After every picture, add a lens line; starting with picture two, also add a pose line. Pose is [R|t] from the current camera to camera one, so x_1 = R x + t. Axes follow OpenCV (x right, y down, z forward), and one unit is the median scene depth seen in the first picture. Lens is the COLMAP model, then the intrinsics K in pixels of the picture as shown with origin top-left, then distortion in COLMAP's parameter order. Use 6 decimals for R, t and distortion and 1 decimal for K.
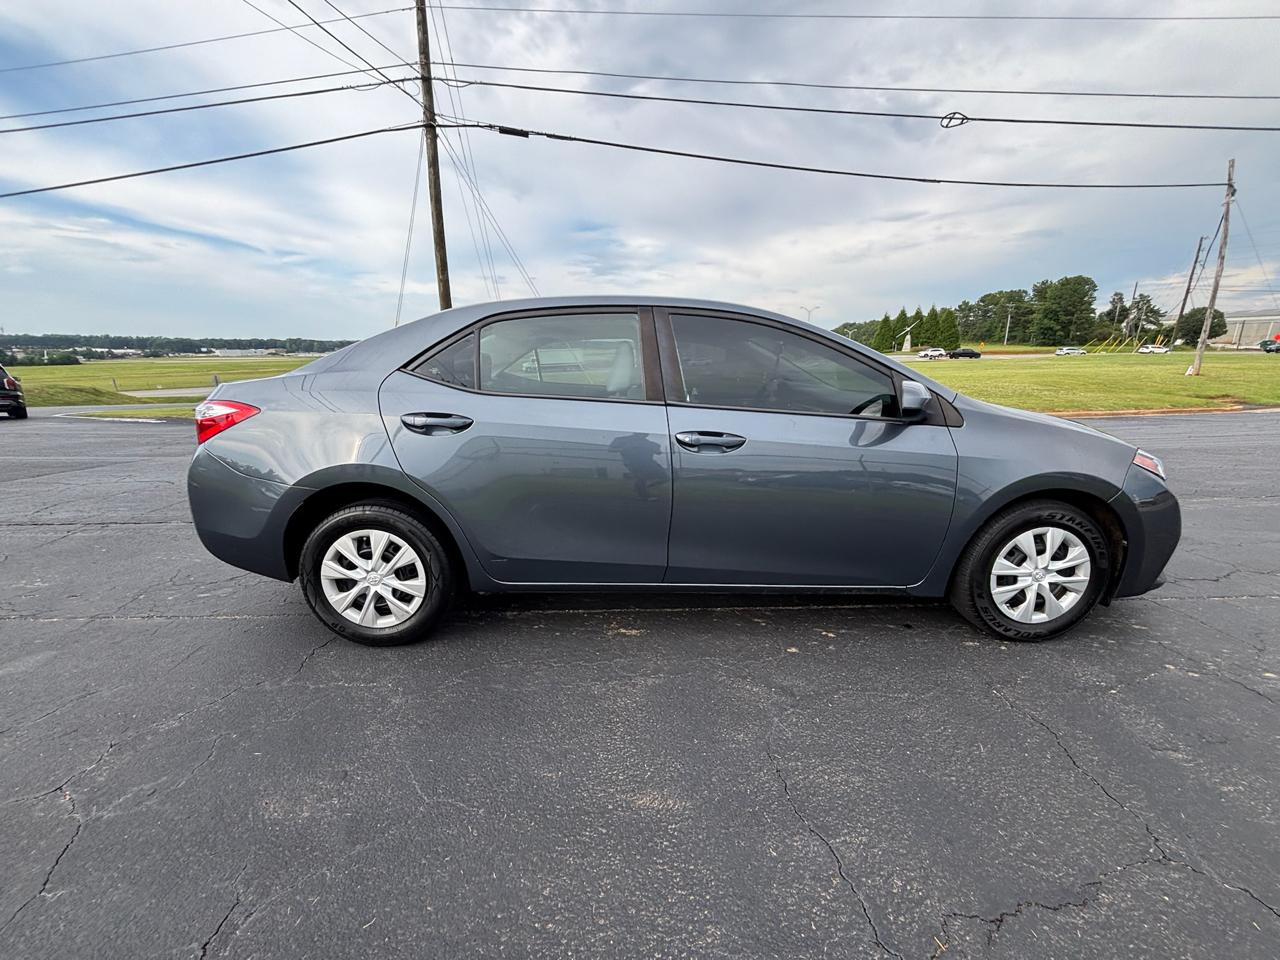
lens RADIAL K [[522.3, 0, 640.6], [0, 522.3, 478.8], [0, 0, 1]] dist [-0.000968, 0.000677]
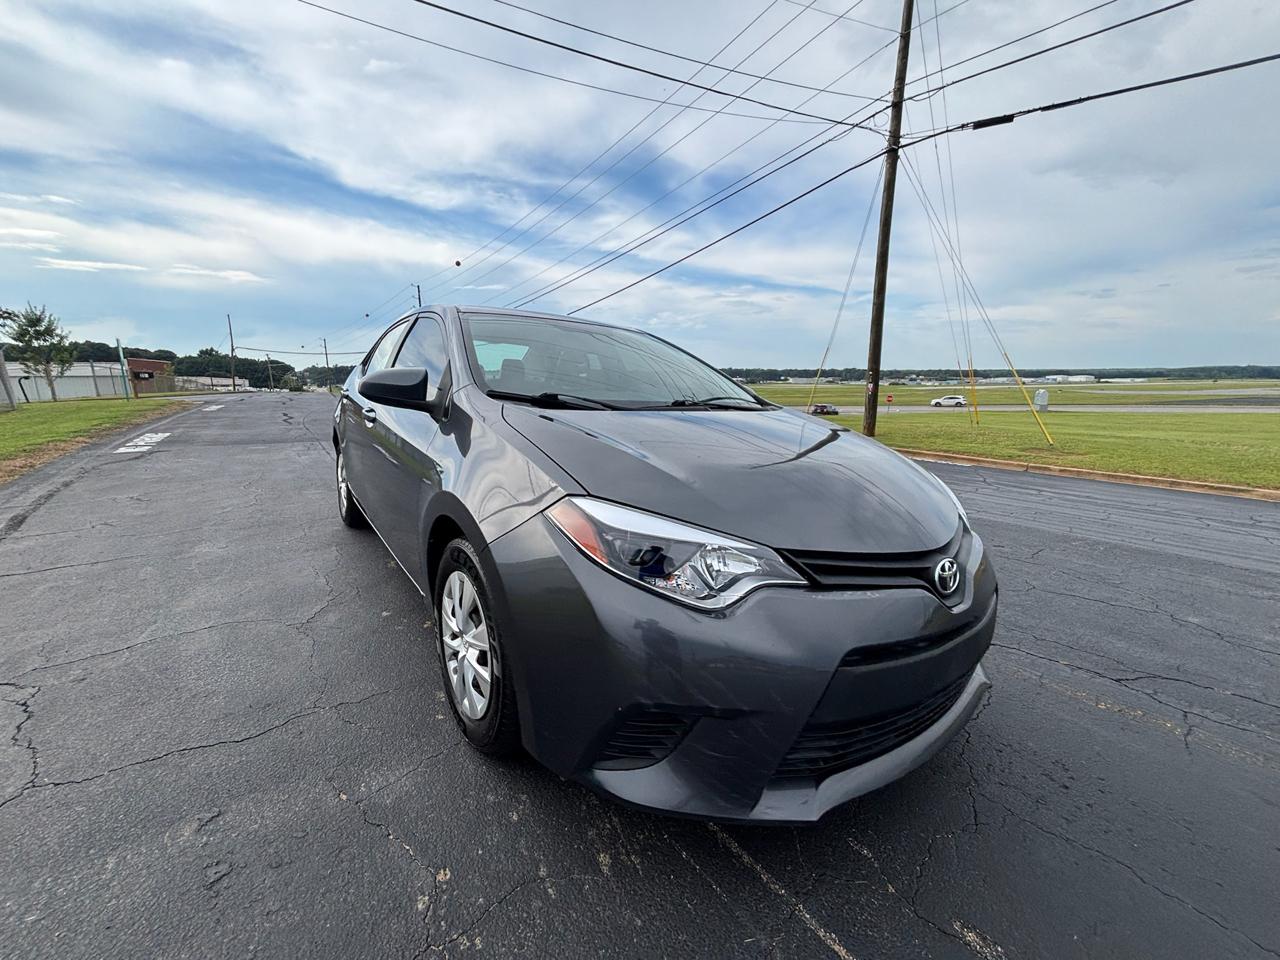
lens RADIAL K [[522.3, 0, 635.4], [0, 522.3, 478.6], [0, 0, 1]] dist [-0.000968, 0.000677]
pose [[0.562622, 0.161688, -0.810748, 0.231097], [-0.205454, 0.977267, 0.052321, -0.018826], [0.800777, 0.137135, 0.583052, 0.119859]]
